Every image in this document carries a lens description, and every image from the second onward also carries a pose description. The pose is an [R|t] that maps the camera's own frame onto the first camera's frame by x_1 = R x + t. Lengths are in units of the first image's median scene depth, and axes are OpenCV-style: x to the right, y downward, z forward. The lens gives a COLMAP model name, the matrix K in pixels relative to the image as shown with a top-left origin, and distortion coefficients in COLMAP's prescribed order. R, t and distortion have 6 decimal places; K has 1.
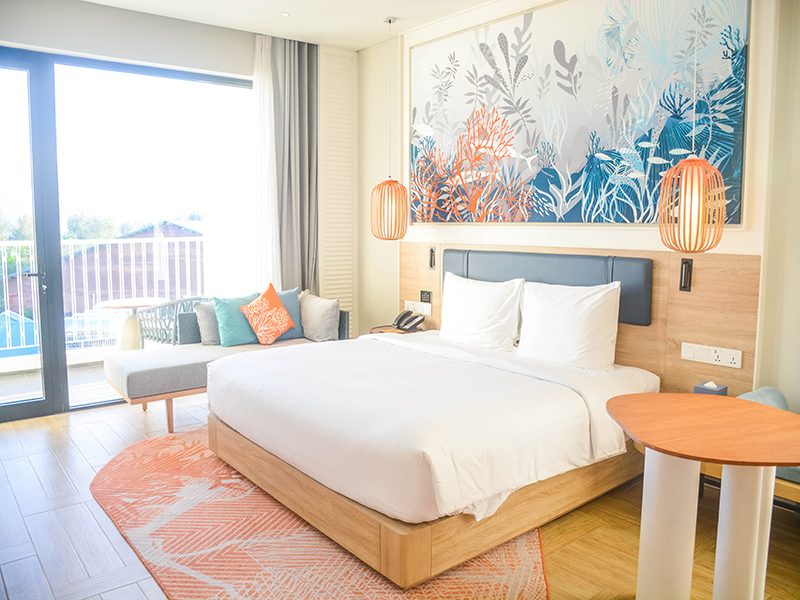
lens RADIAL K [[624.2, 0, 397.4], [0, 624.2, 268.3], [0, 0, 1]] dist [-0.138453, 0.081307]
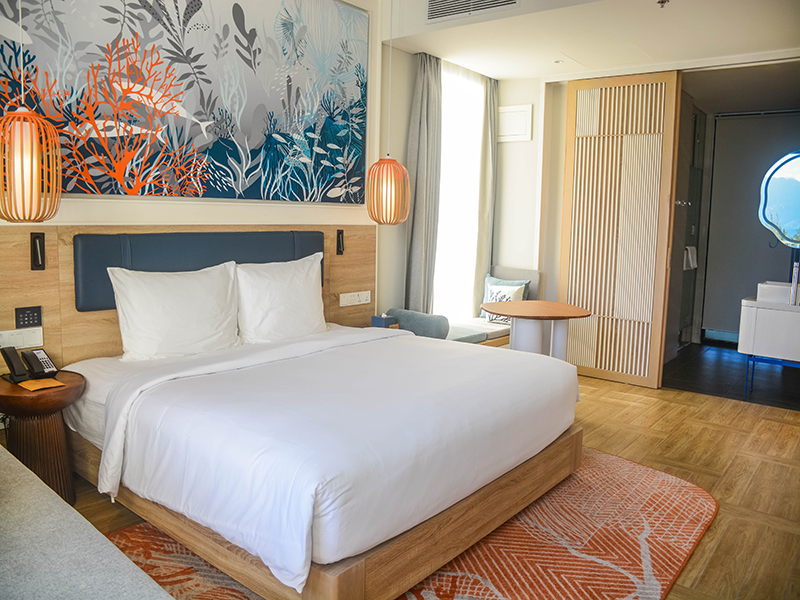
lens RADIAL K [[624.2, 0, 400.4], [0, 624.2, 262.0], [0, 0, 1]] dist [-0.138453, 0.081307]
pose [[-0.197844, -0.079091, 0.977037, -0.716363], [0.045913, 0.994898, 0.089834, -0.051124], [-0.979158, 0.062632, -0.193204, 0.943380]]
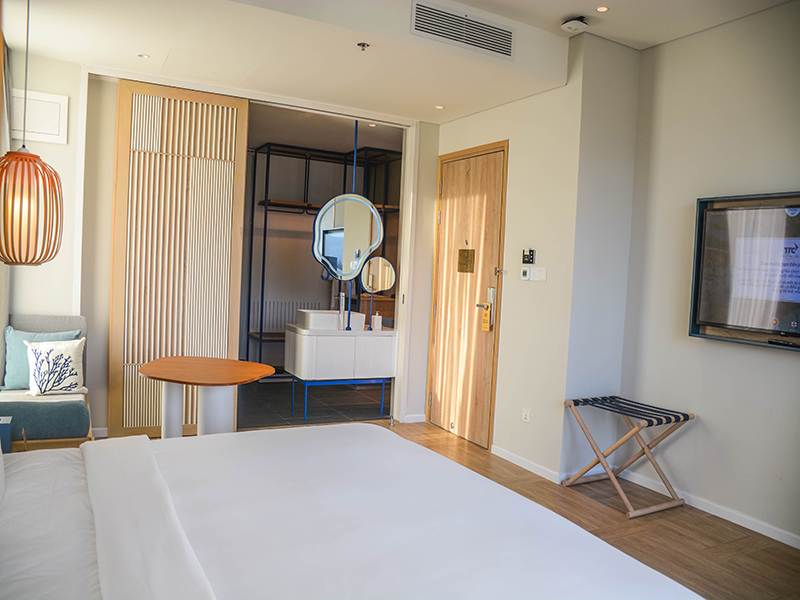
lens RADIAL K [[624.2, 0, 401.7], [0, 624.2, 268.4], [0, 0, 1]] dist [-0.138453, 0.081307]
pose [[-0.978106, -0.058506, 0.199712, -0.156950], [-0.042528, 0.995610, 0.083383, -0.084428], [-0.203713, 0.073064, -0.976300, 1.269522]]
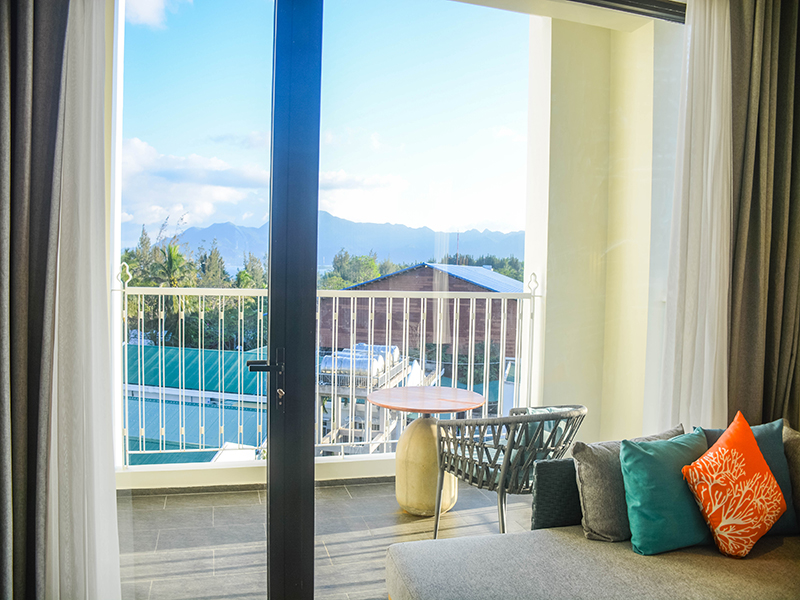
lens RADIAL K [[624.2, 0, 400.1], [0, 624.2, 299.3], [0, 0, 1]] dist [-0.138453, 0.081307]
pose [[0.923671, 0.046966, -0.380297, -0.334907], [-0.056432, 0.998311, -0.013772, -0.048223], [0.379008, 0.034182, 0.924762, 0.614225]]
